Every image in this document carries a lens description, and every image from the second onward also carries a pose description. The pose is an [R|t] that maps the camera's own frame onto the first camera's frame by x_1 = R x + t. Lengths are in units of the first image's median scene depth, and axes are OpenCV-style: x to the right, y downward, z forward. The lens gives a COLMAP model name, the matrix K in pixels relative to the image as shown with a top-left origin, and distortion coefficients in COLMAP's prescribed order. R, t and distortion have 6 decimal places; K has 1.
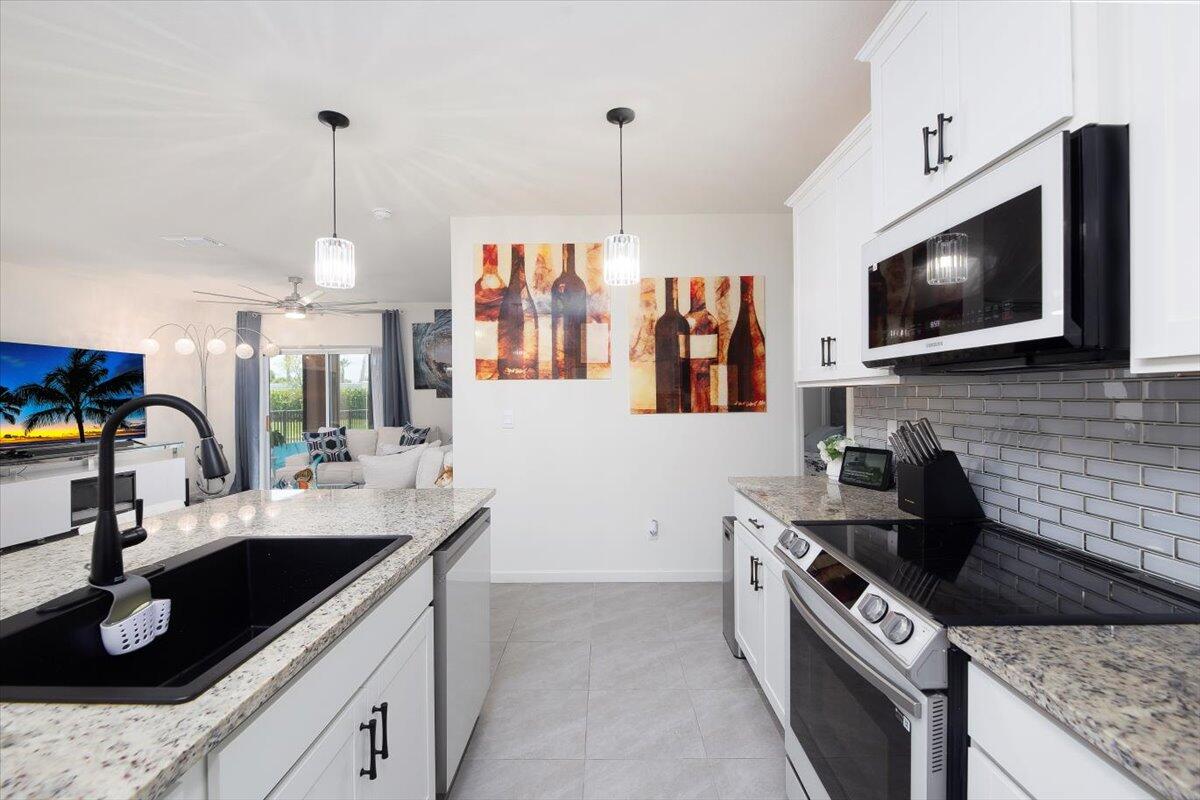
lens RADIAL K [[517.6, 0, 598.8], [0, 517.6, 396.0], [0, 0, 1]] dist [-0.001554, -0.003126]
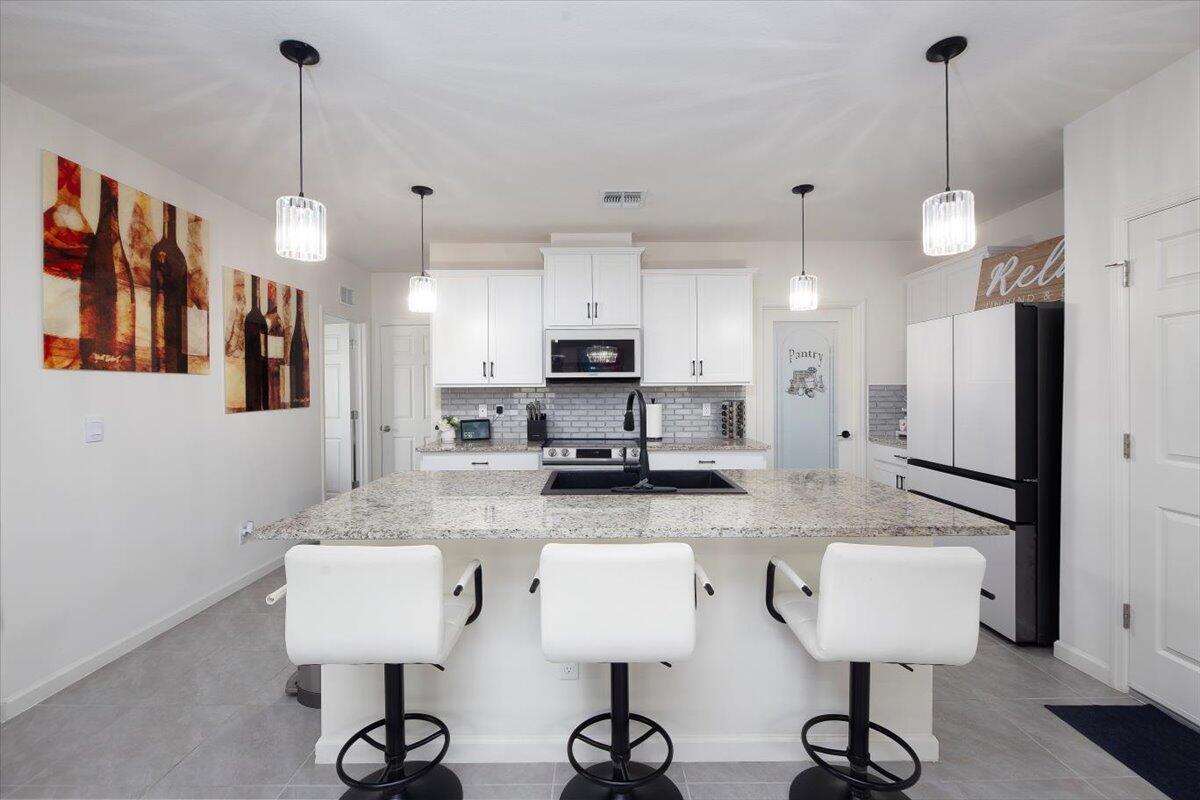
lens RADIAL K [[517.6, 0, 598.8], [0, 517.6, 396.0], [0, 0, 1]] dist [-0.001554, -0.003126]
pose [[-0.007826, -0.004525, 0.999959, -0.863847], [0.009866, 0.999941, 0.004602, 0.006082], [-0.999921, 0.009901, -0.007781, 0.344149]]
